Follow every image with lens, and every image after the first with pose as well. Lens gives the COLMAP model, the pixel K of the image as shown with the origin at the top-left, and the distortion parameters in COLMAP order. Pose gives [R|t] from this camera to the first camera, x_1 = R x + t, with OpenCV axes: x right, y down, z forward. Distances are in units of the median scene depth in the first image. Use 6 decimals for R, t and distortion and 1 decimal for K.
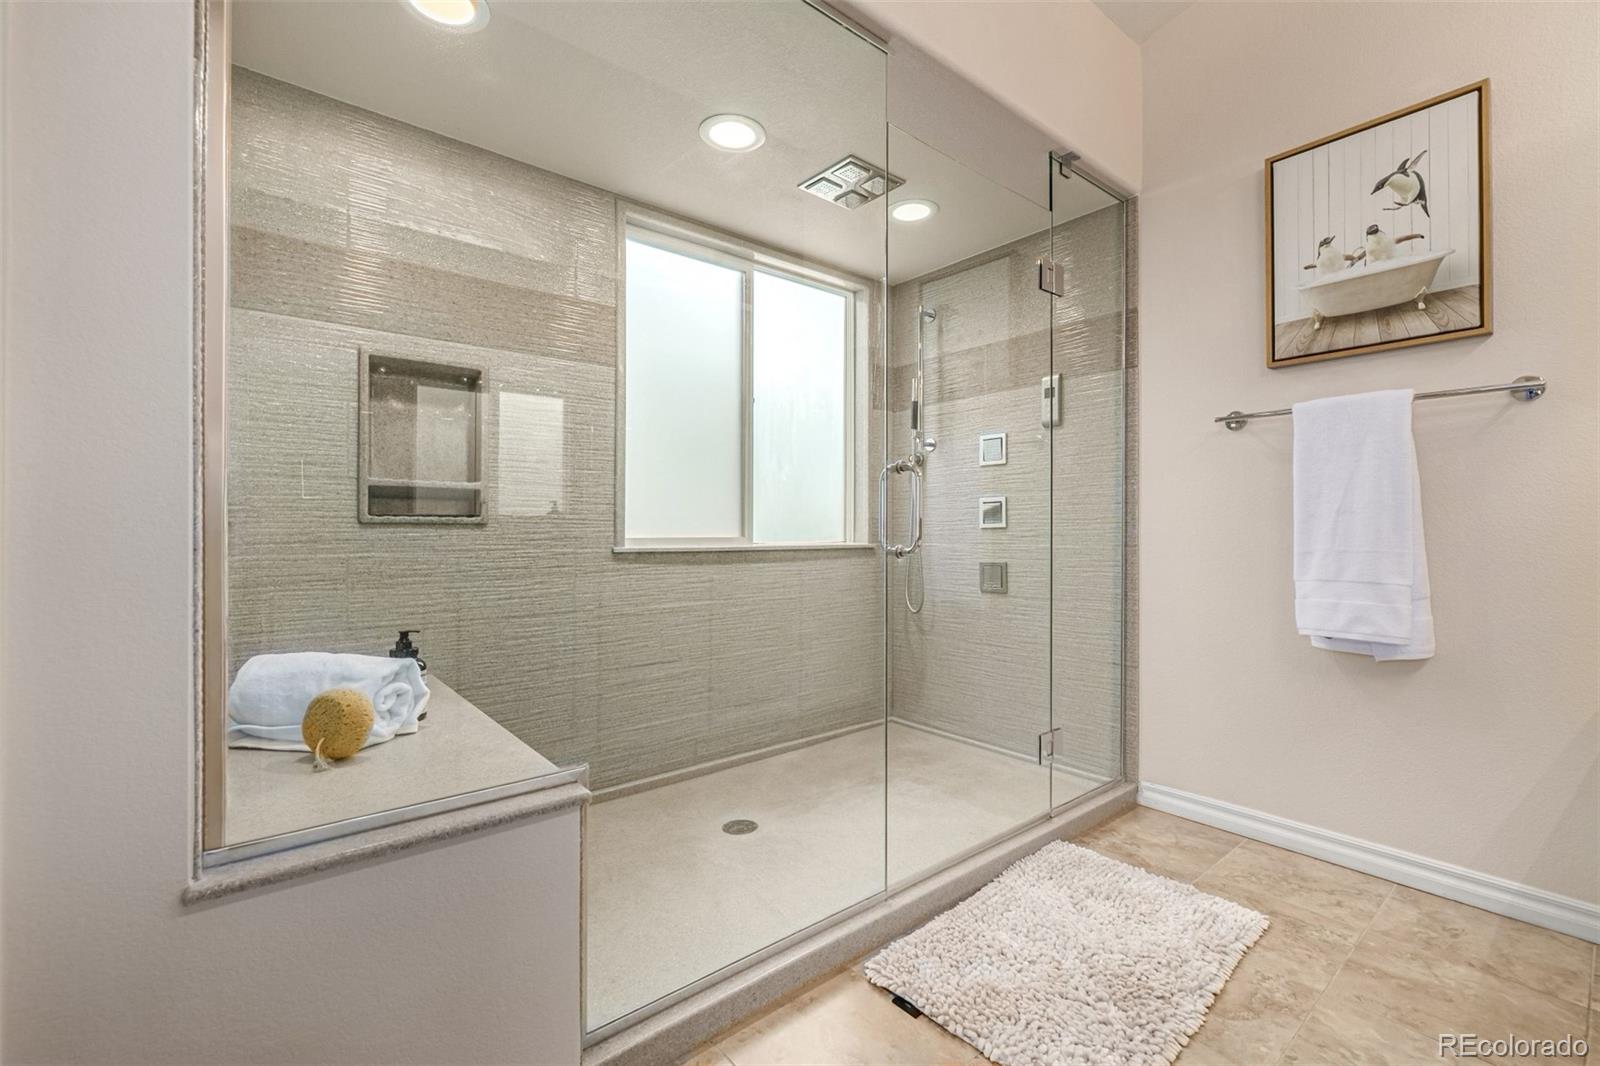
lens RADIAL K [[675.2, 0, 793.2], [0, 675.2, 529.4], [0, 0, 1]] dist [0.000233, 0.000065]
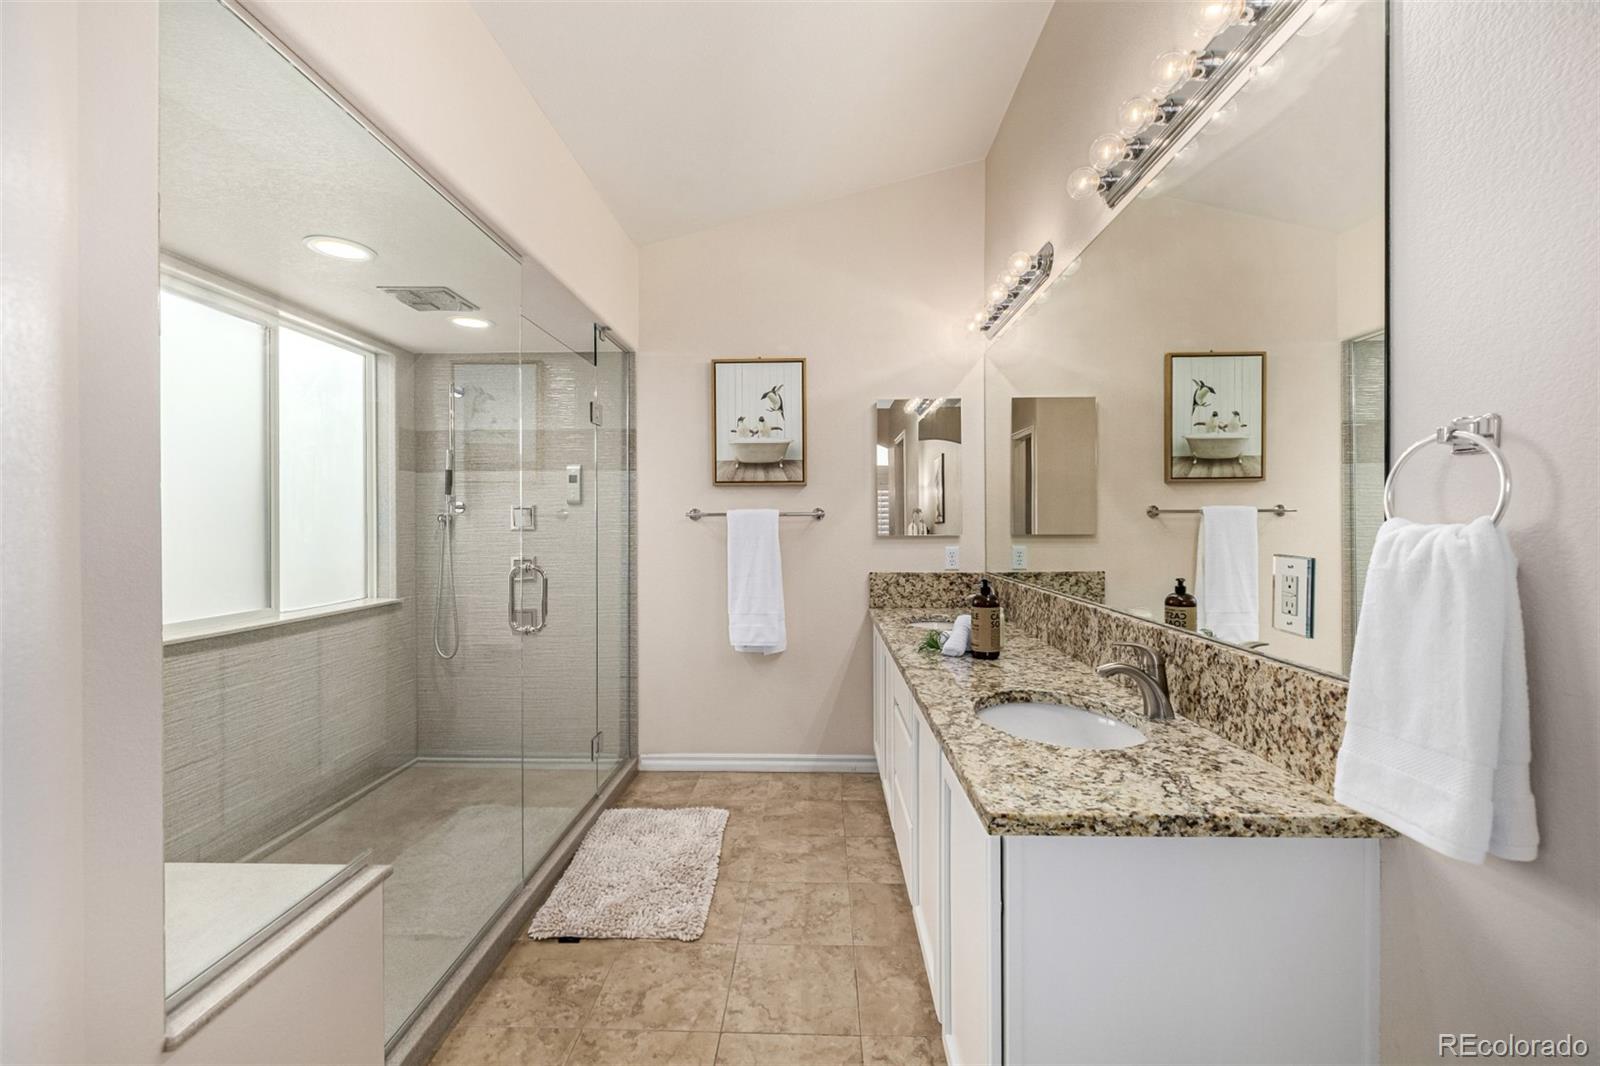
lens RADIAL K [[675.2, 0, 793.2], [0, 675.2, 529.4], [0, 0, 1]] dist [0.000233, 0.000065]
pose [[0.656000, -0.007681, 0.754722, -0.448273], [0.000456, 0.999952, 0.009781, -0.158052], [-0.754761, -0.006072, 0.655972, -0.253513]]
